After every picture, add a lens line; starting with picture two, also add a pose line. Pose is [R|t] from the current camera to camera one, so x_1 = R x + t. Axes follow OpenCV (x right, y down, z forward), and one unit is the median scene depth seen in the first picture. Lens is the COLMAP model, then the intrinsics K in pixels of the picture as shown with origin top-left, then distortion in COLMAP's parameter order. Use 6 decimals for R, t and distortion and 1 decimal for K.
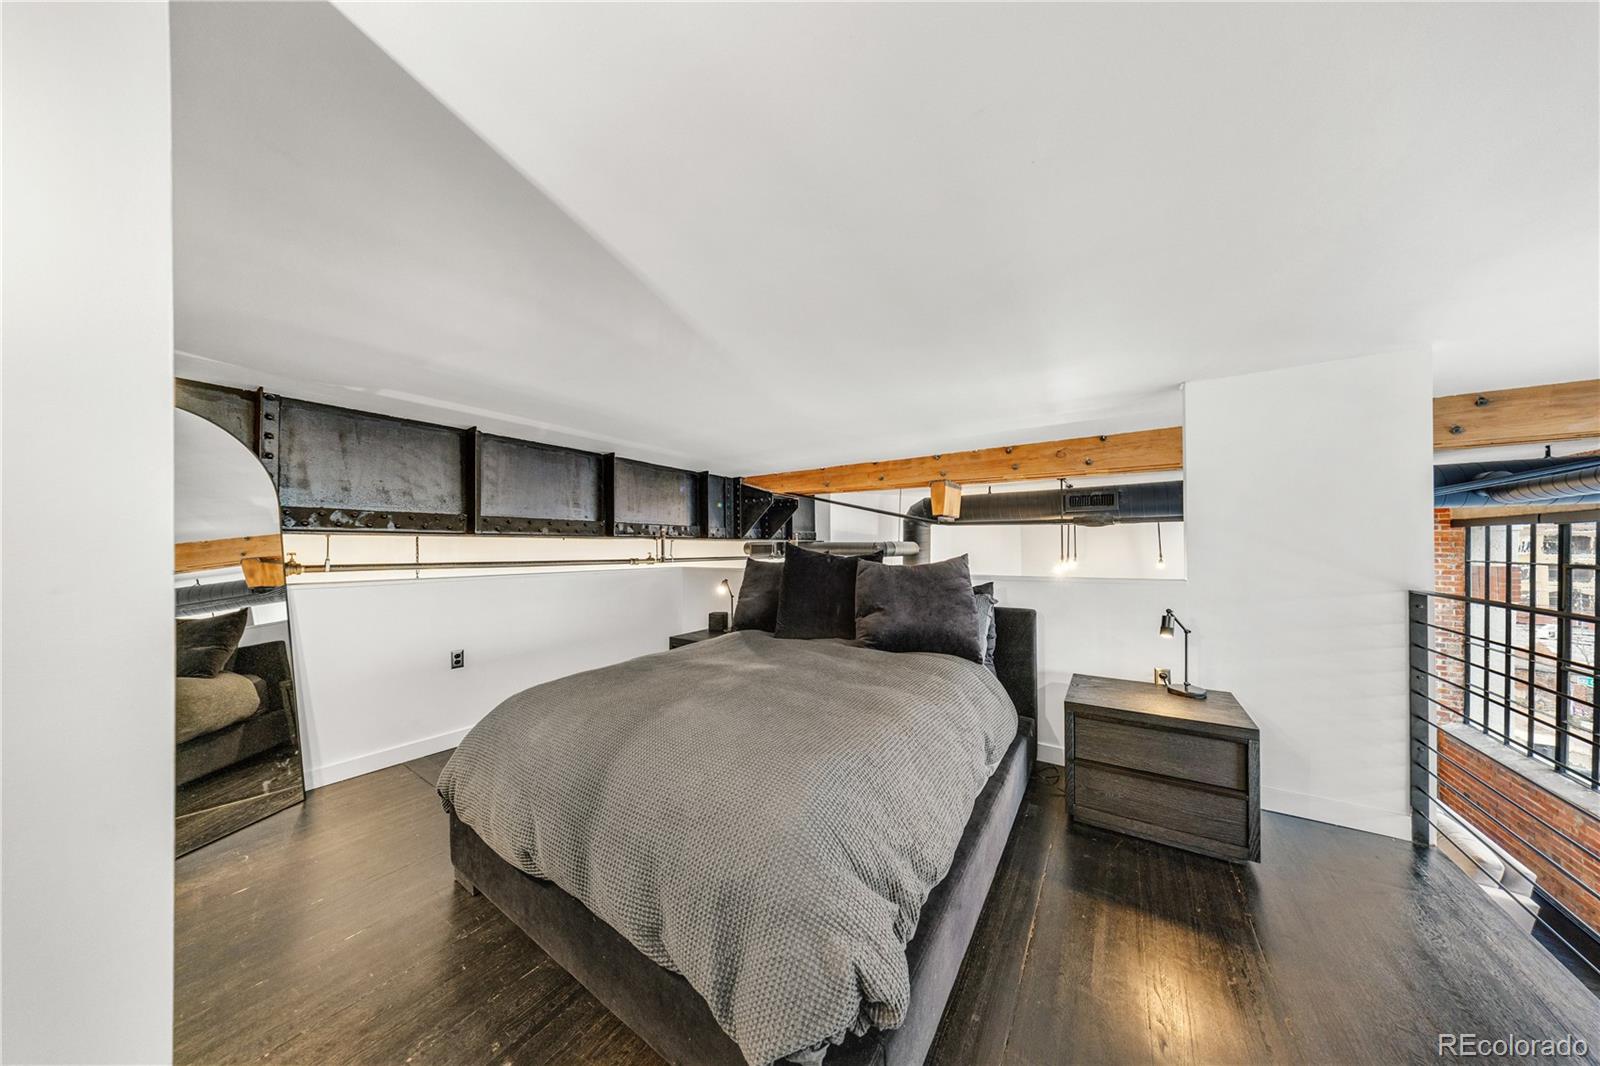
lens RADIAL K [[463.6, 0, 800.0], [0, 463.6, 533.0], [0, 0, 1]] dist [-0.000116, -0.000038]
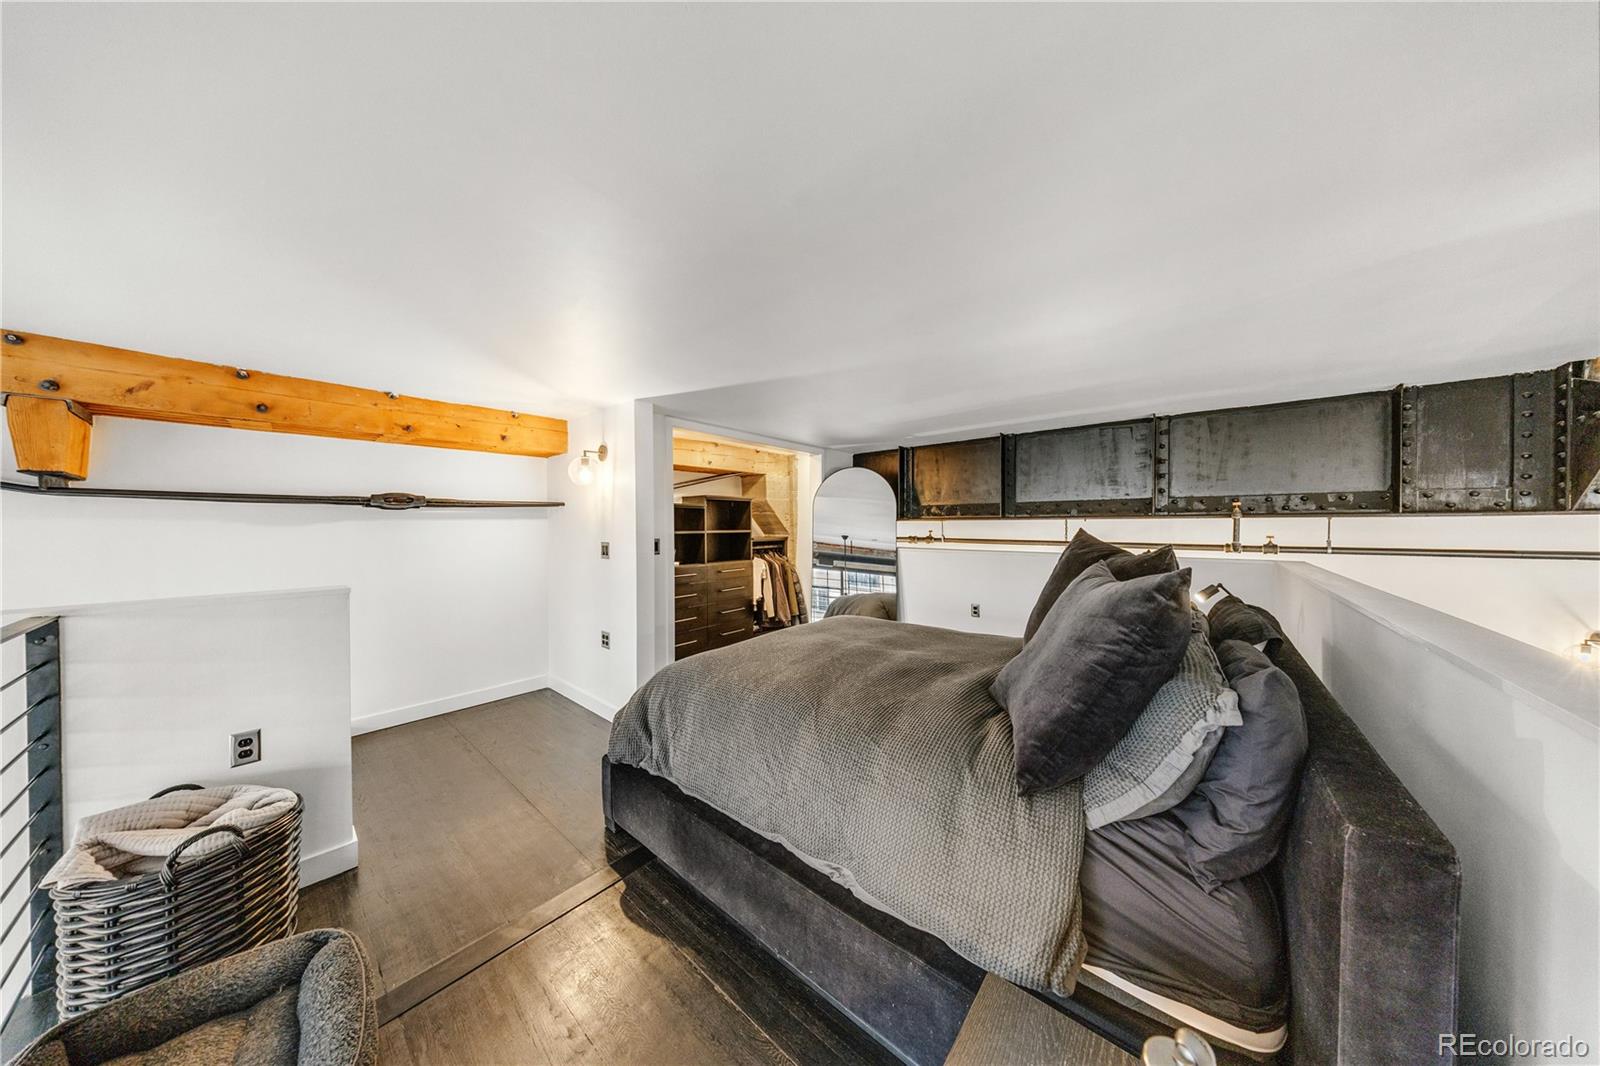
lens RADIAL K [[473.0, 0, 807.0], [0, 473.0, 525.5], [0, 0, 1]] dist [-0.002233, -0.000177]
pose [[-0.118371, -0.003168, -0.992964, 0.474419], [0.028571, 0.999570, -0.006595, 0.012178], [0.992558, -0.029151, -0.118230, 0.459682]]
